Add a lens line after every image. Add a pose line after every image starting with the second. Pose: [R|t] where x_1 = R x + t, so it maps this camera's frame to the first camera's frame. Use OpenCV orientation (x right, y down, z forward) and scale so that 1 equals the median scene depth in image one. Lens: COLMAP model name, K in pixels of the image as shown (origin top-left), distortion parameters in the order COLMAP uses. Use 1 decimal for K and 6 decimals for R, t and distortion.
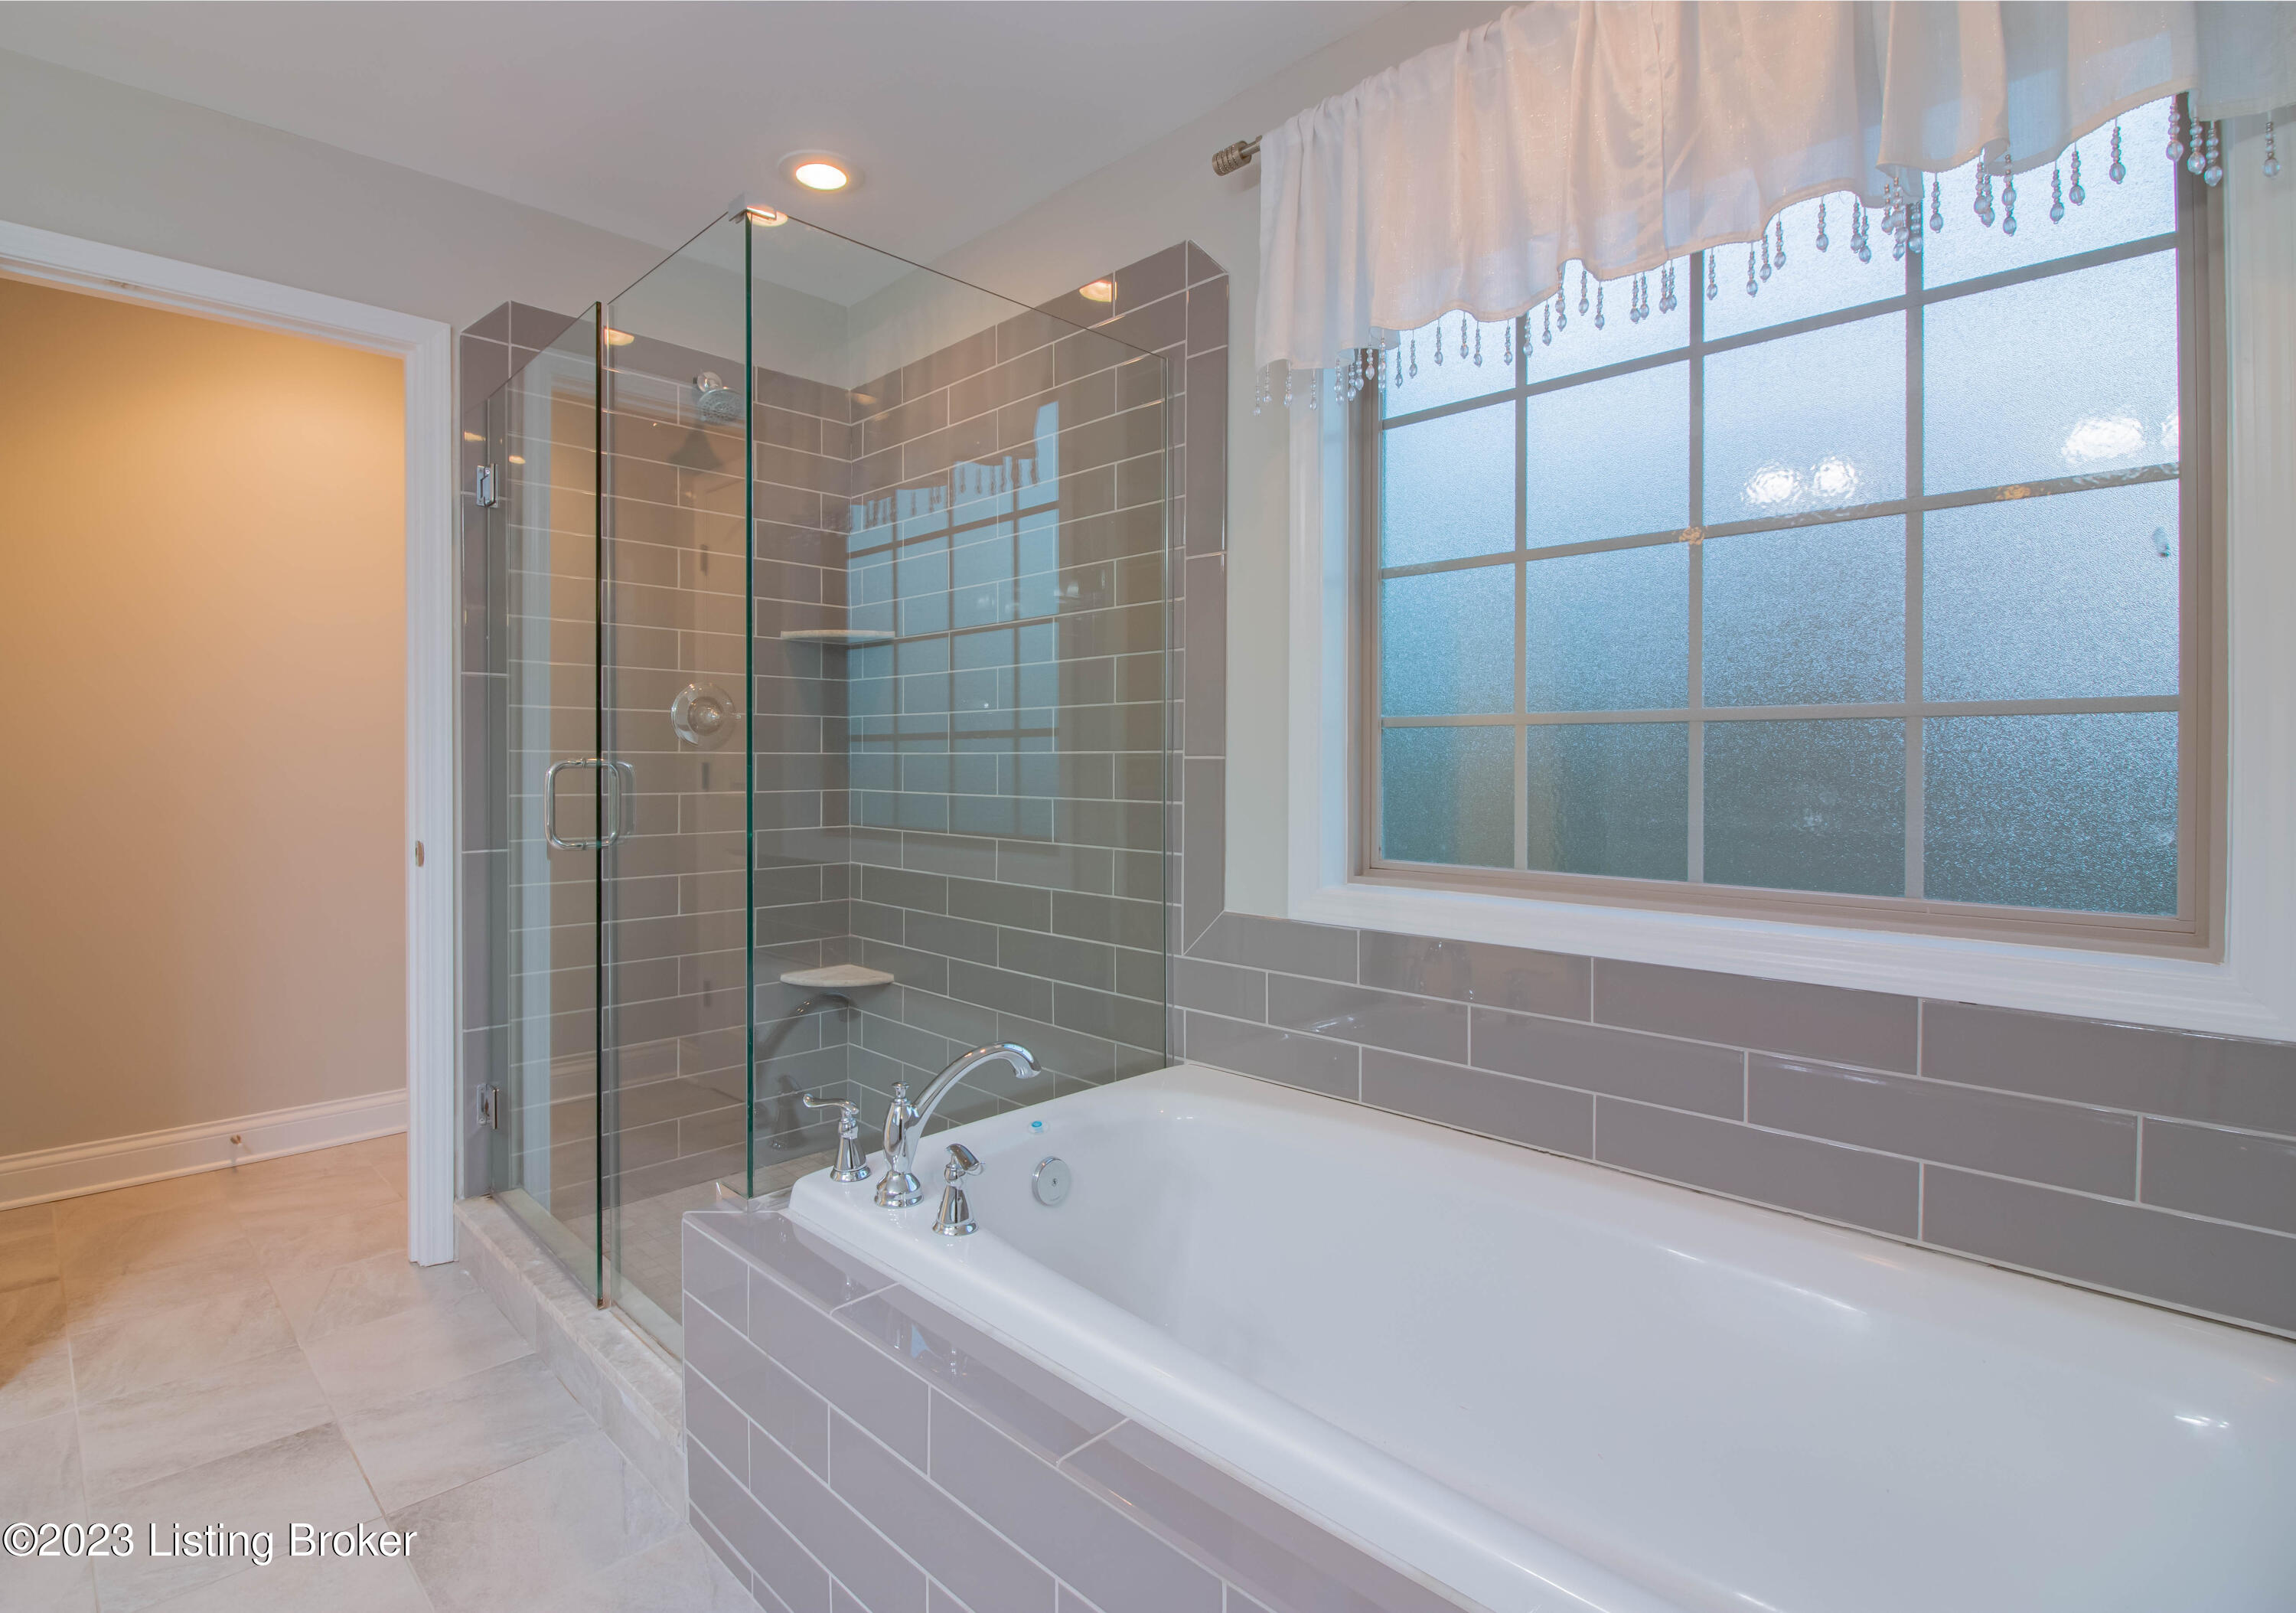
lens RADIAL K [[1135.9, 0, 1146.0], [0, 1135.9, 768.0], [0, 0, 1]] dist [-0.000435, -0.011983]
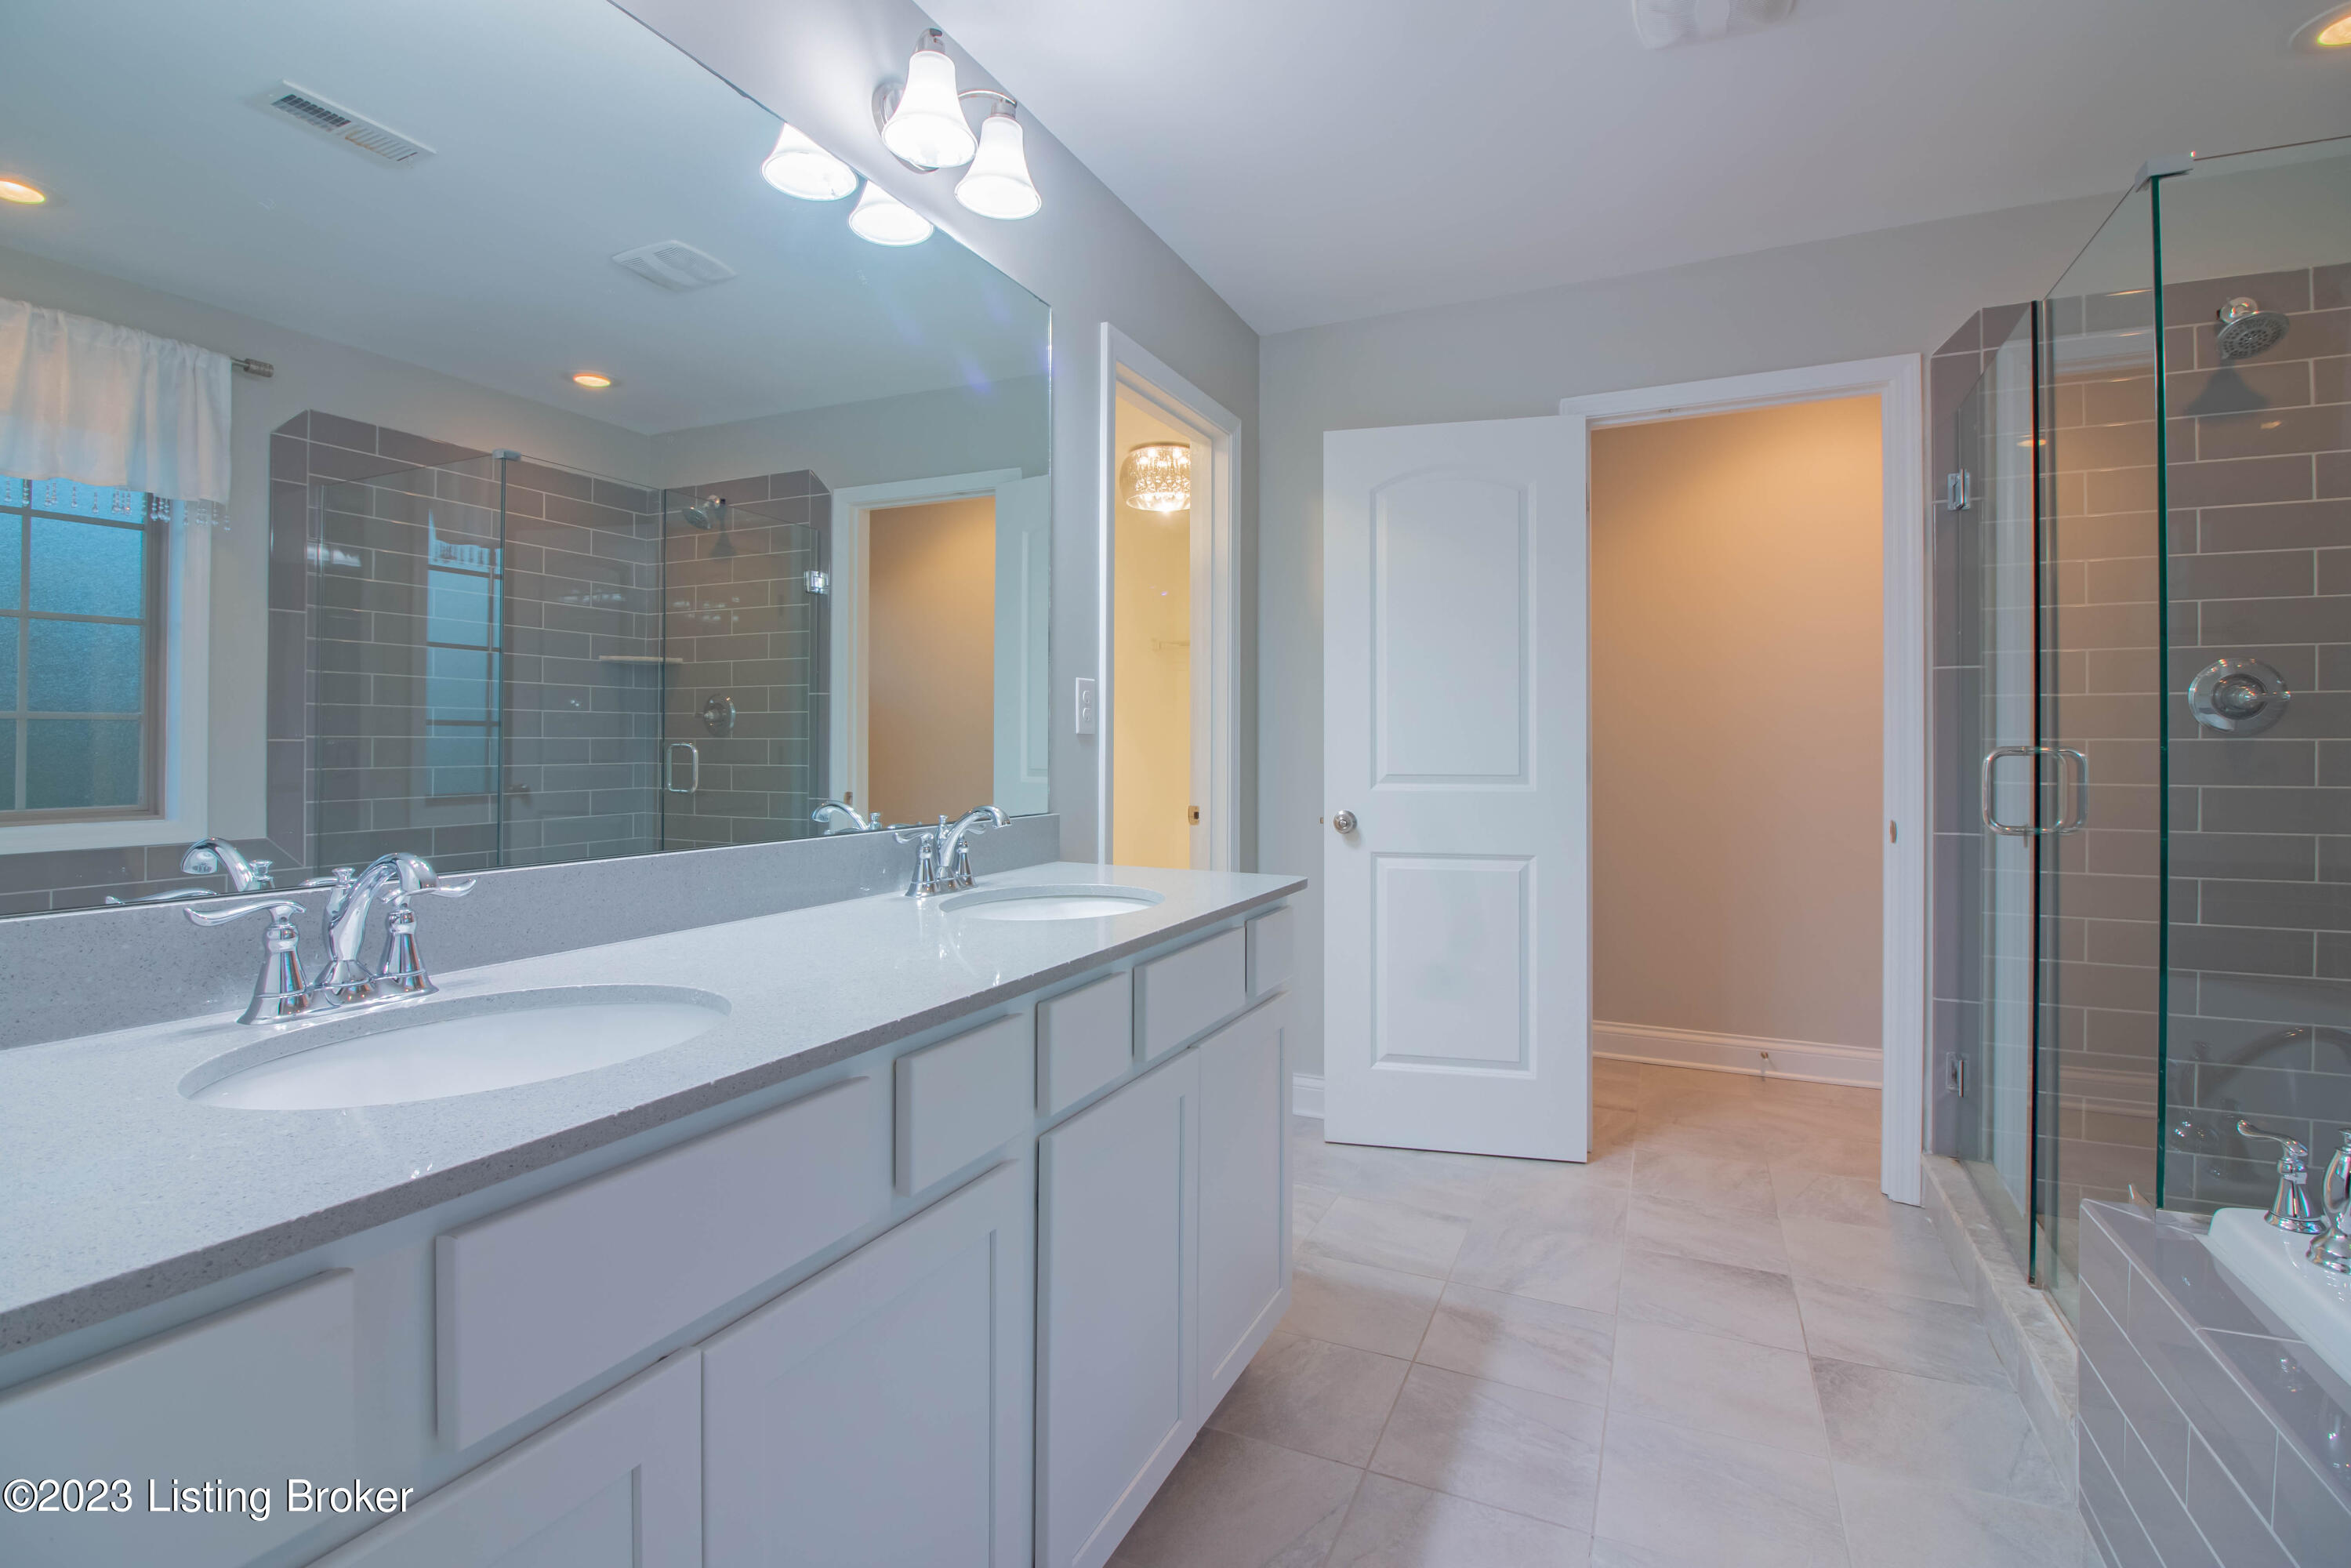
lens RADIAL K [[1076.8, 0, 1142.3], [0, 1076.8, 743.5], [0, 0, 1]] dist [-0.002138, -0.000335]
pose [[0.330401, -0.005282, -0.943826, 0.139506], [-0.007352, 0.999940, -0.008170, 0.002641], [0.943812, 0.009639, 0.330342, -0.064930]]
